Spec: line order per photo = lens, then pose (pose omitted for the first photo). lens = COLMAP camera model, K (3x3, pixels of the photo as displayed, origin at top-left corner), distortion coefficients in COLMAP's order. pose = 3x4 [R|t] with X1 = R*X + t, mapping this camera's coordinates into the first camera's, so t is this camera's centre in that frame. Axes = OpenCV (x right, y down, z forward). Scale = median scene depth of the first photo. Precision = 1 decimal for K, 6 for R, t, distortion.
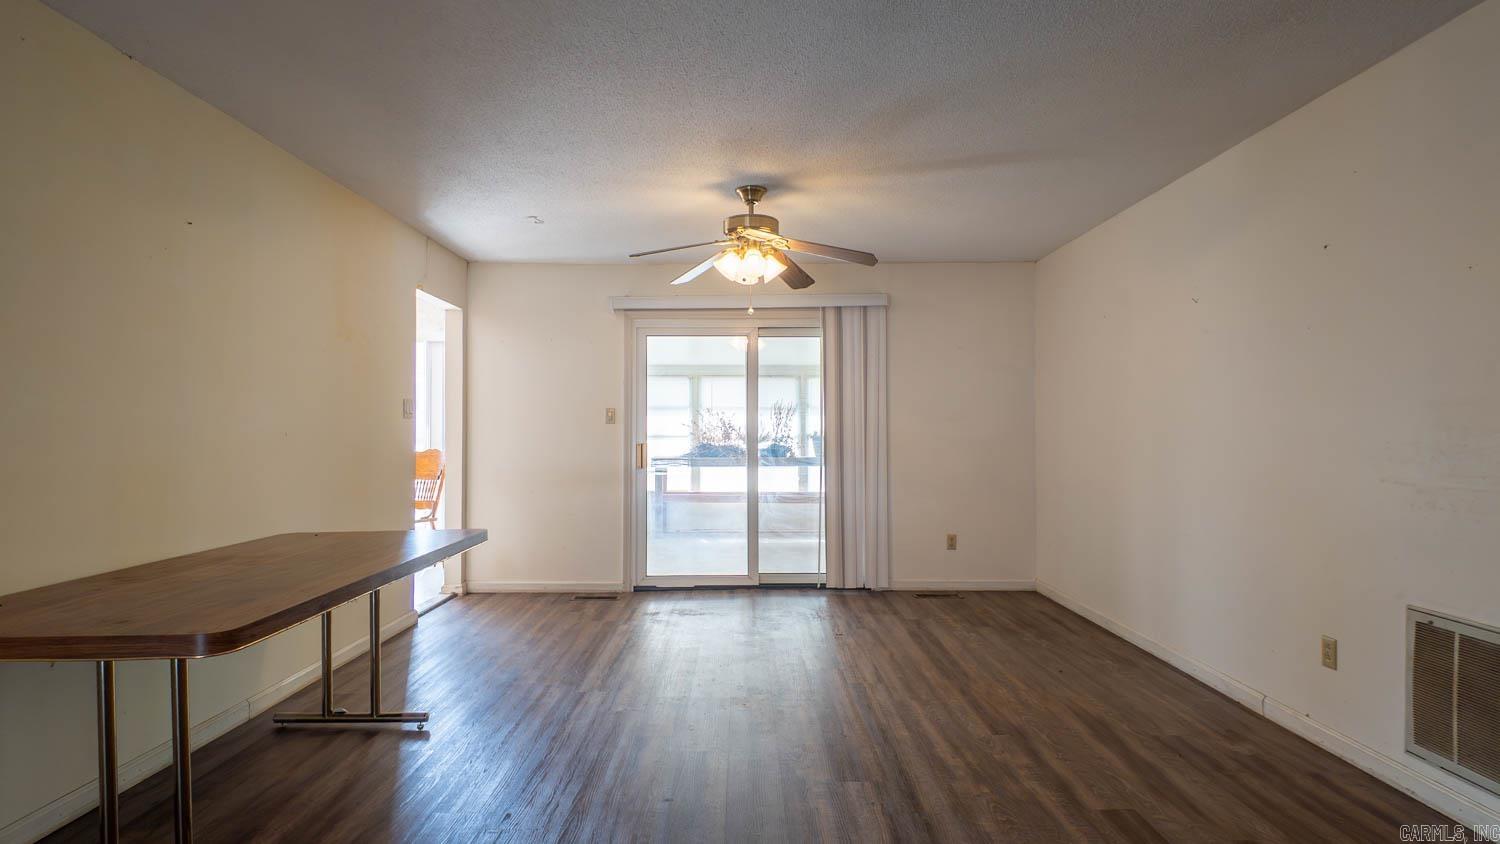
lens RADIAL K [[767.4, 0, 766.6], [0, 767.4, 425.6], [0, 0, 1]] dist [0.026118, -0.026240]
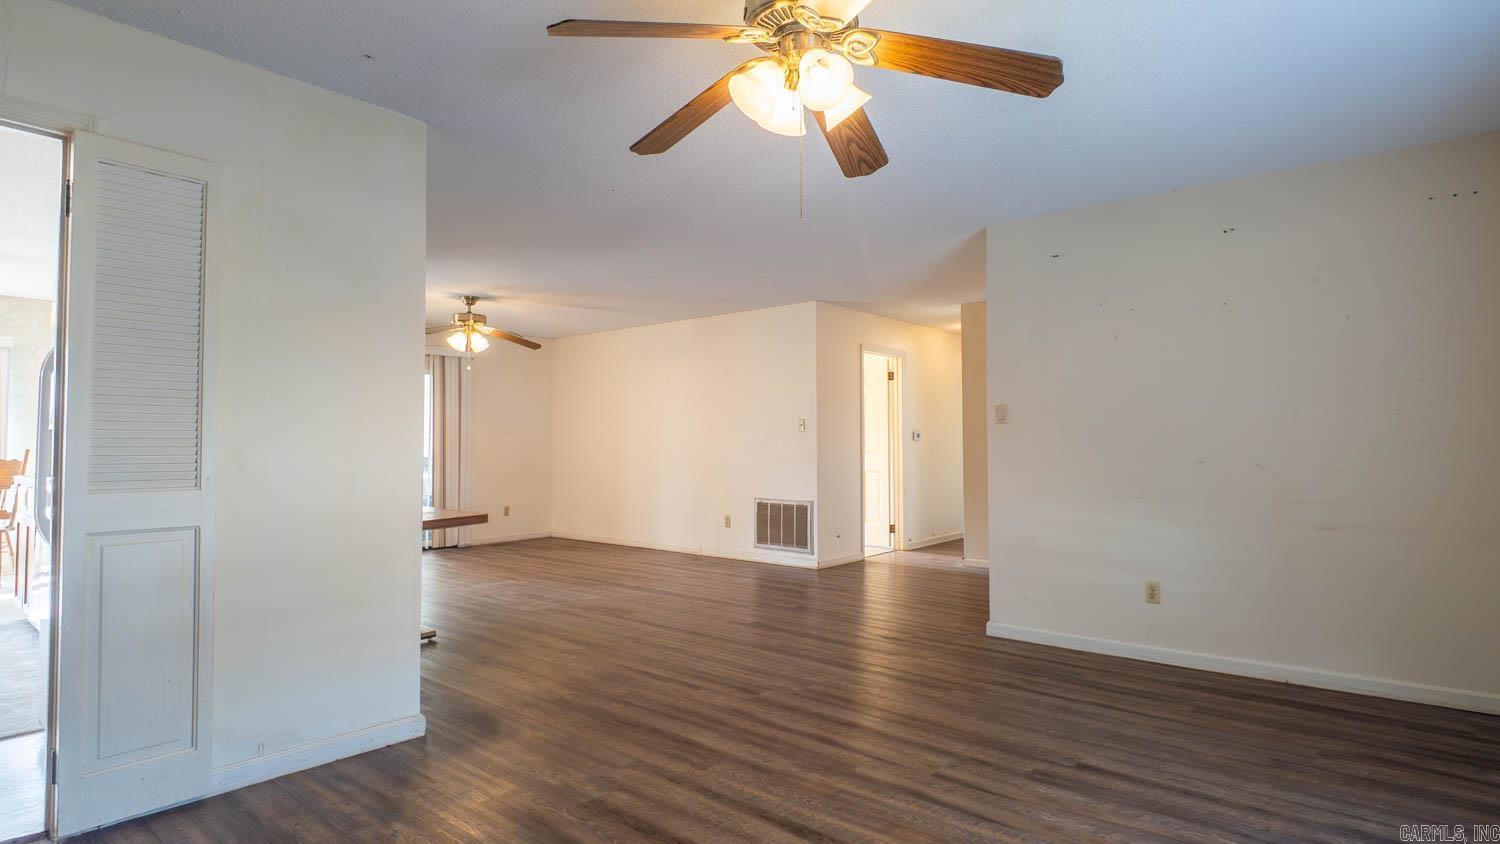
lens RADIAL K [[770.1, 0, 748.0], [0, 770.1, 419.9], [0, 0, 1]] dist [-0.016613, -0.002640]
pose [[0.667769, 0.017576, 0.744161, -0.620577], [-0.001466, 0.999750, -0.022297, 0.002095], [-0.744367, 0.013798, 0.667628, -0.426148]]
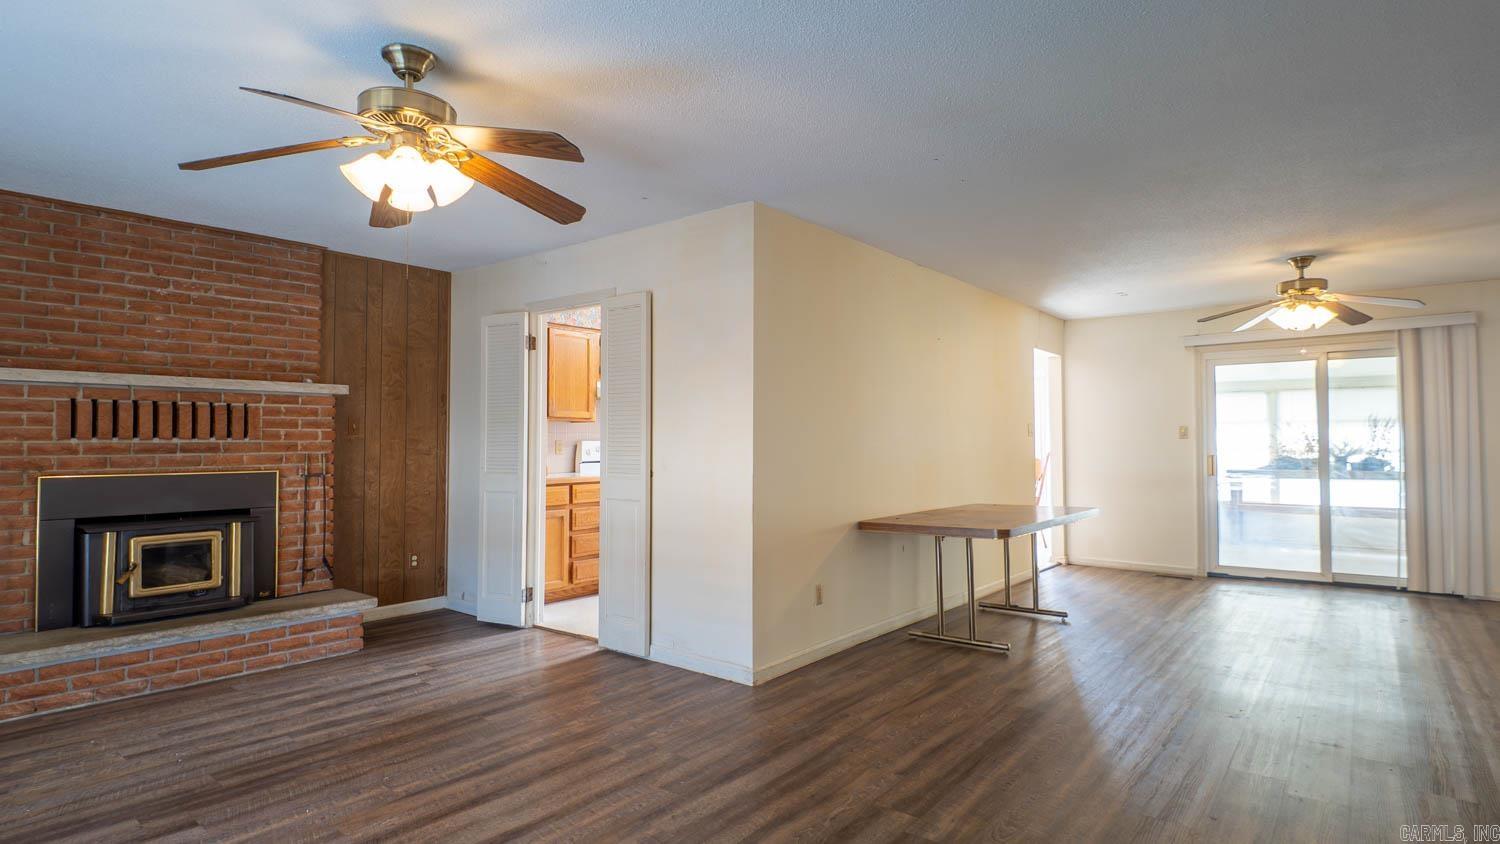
lens RADIAL K [[770.1, 0, 748.0], [0, 770.1, 419.9], [0, 0, 1]] dist [-0.016613, -0.002640]
pose [[0.756234, -0.022354, -0.653920, 0.077809], [0.006705, 0.999629, -0.026418, -0.005548], [0.654267, 0.015593, 0.756103, -0.411370]]
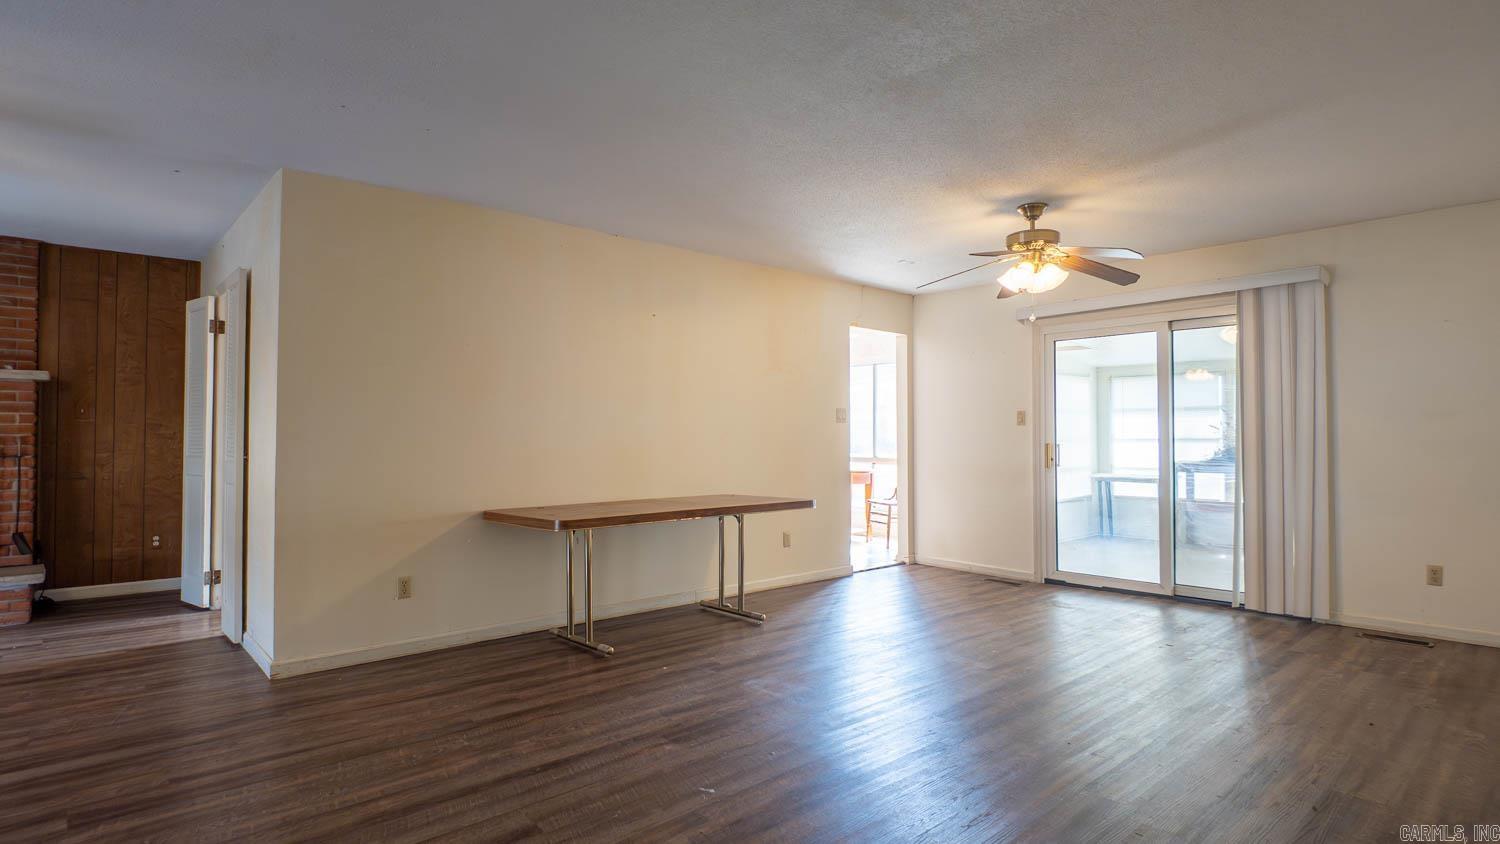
lens RADIAL K [[770.1, 0, 748.0], [0, 770.1, 419.9], [0, 0, 1]] dist [-0.016613, -0.002640]
pose [[0.642748, -0.016851, -0.765892, 0.386686], [0.005205, 0.999831, -0.017630, 0.007056], [0.766060, 0.007345, 0.642727, 0.000760]]
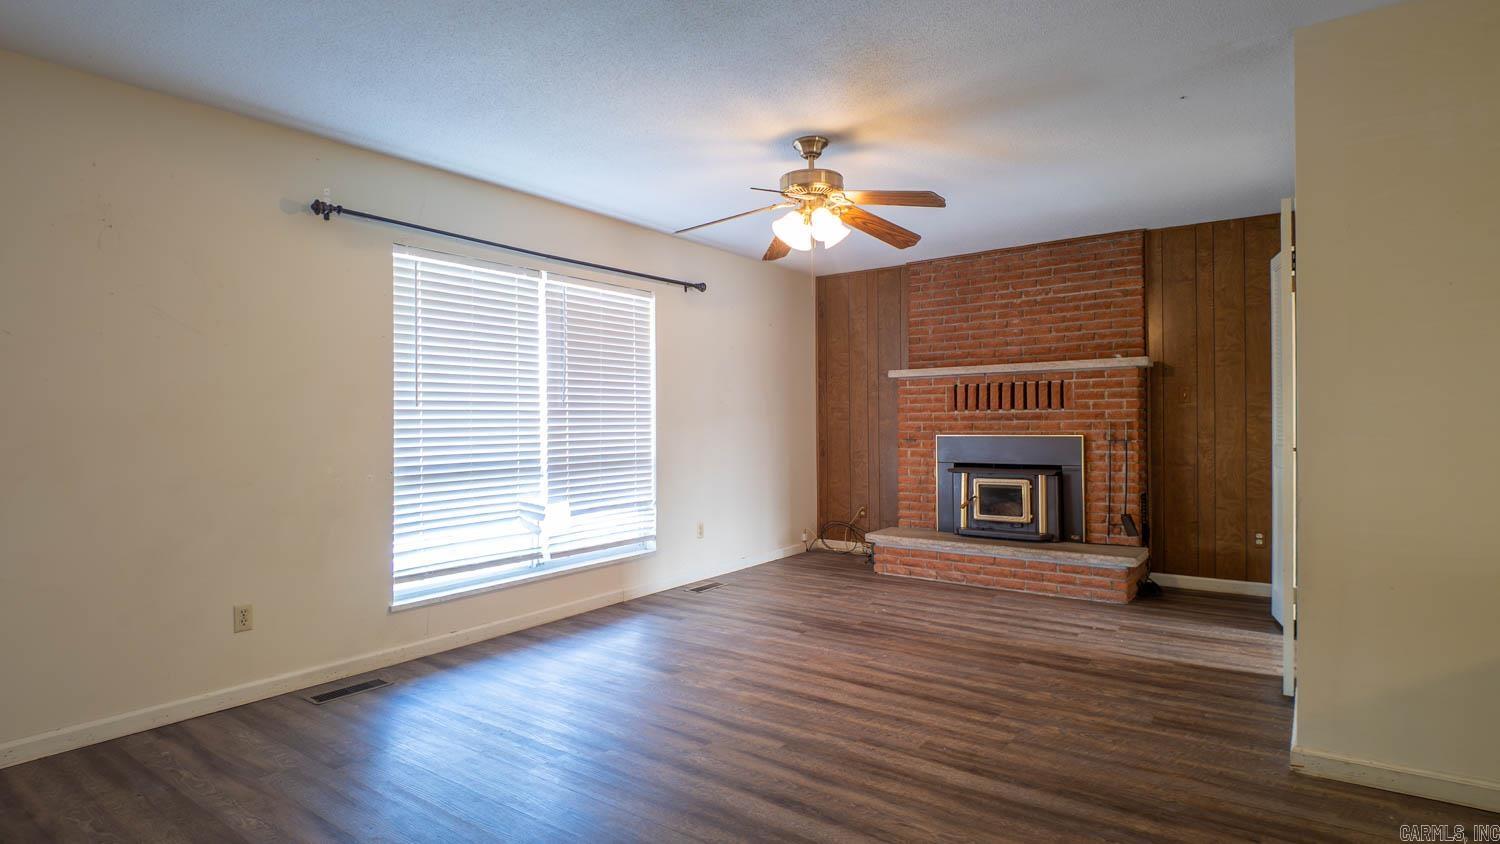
lens RADIAL K [[762.5, 0, 734.2], [0, 762.5, 426.0], [0, 0, 1]] dist [-0.049851, -0.001558]
pose [[-0.638338, 0.007541, -0.769719, 0.170770], [0.011201, 0.999937, 0.000507, 0.005947], [0.769675, -0.008298, -0.638382, 0.130590]]
